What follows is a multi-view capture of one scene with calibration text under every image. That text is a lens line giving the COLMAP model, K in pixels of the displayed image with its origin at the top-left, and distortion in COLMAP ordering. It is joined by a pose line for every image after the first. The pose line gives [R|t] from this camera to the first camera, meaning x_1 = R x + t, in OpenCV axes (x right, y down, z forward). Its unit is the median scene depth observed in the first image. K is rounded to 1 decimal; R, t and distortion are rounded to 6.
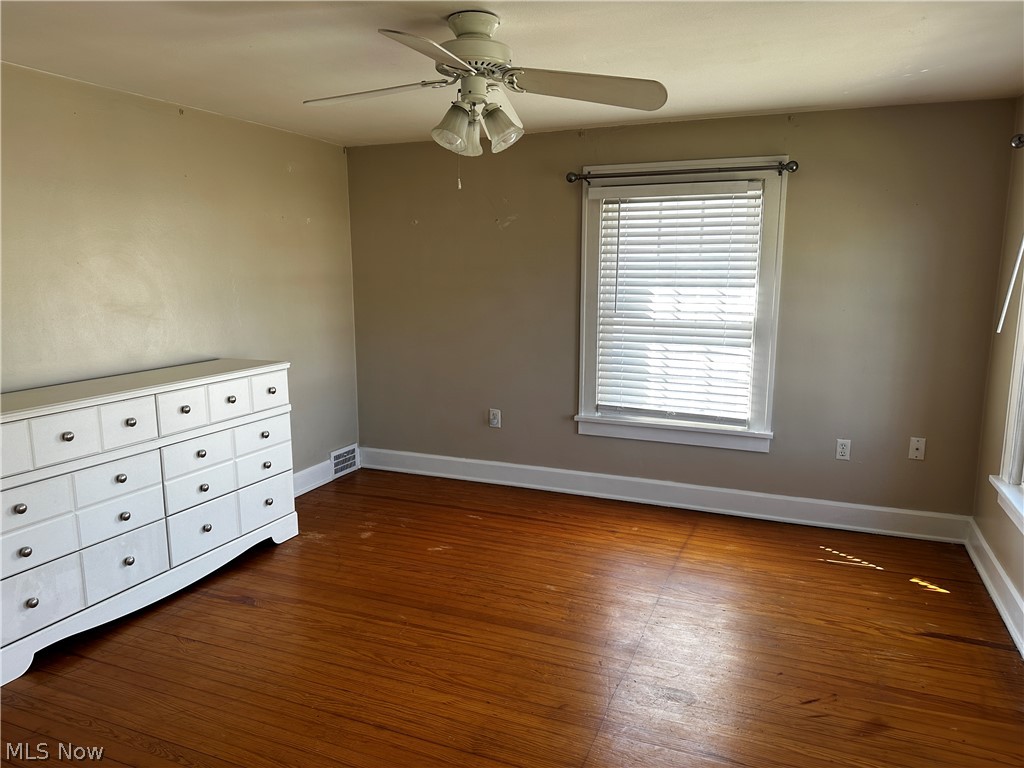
lens RADIAL K [[717.0, 0, 509.7], [0, 717.0, 389.4], [0, 0, 1]] dist [0.035402, -0.046745]
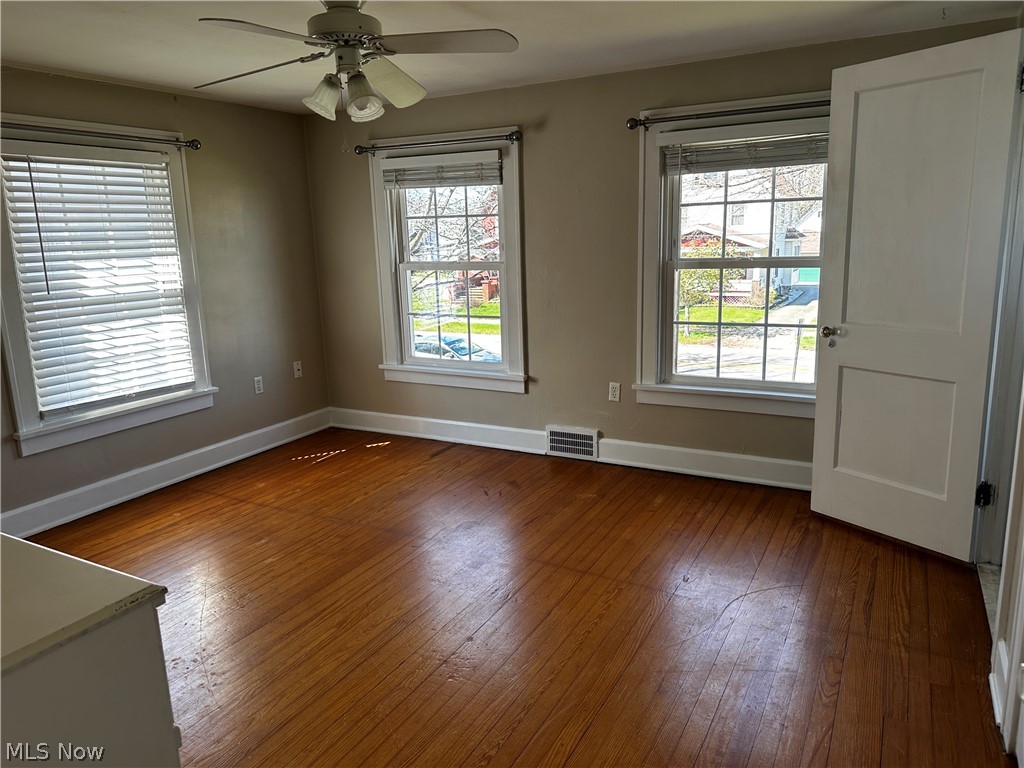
lens RADIAL K [[717.0, 0, 521.9], [0, 717.0, 375.4], [0, 0, 1]] dist [0.035402, -0.046745]
pose [[0.080646, -0.197919, 0.976895, -0.662801], [0.199757, 0.963413, 0.178697, -0.059200], [-0.976521, 0.180730, 0.117231, 0.404568]]
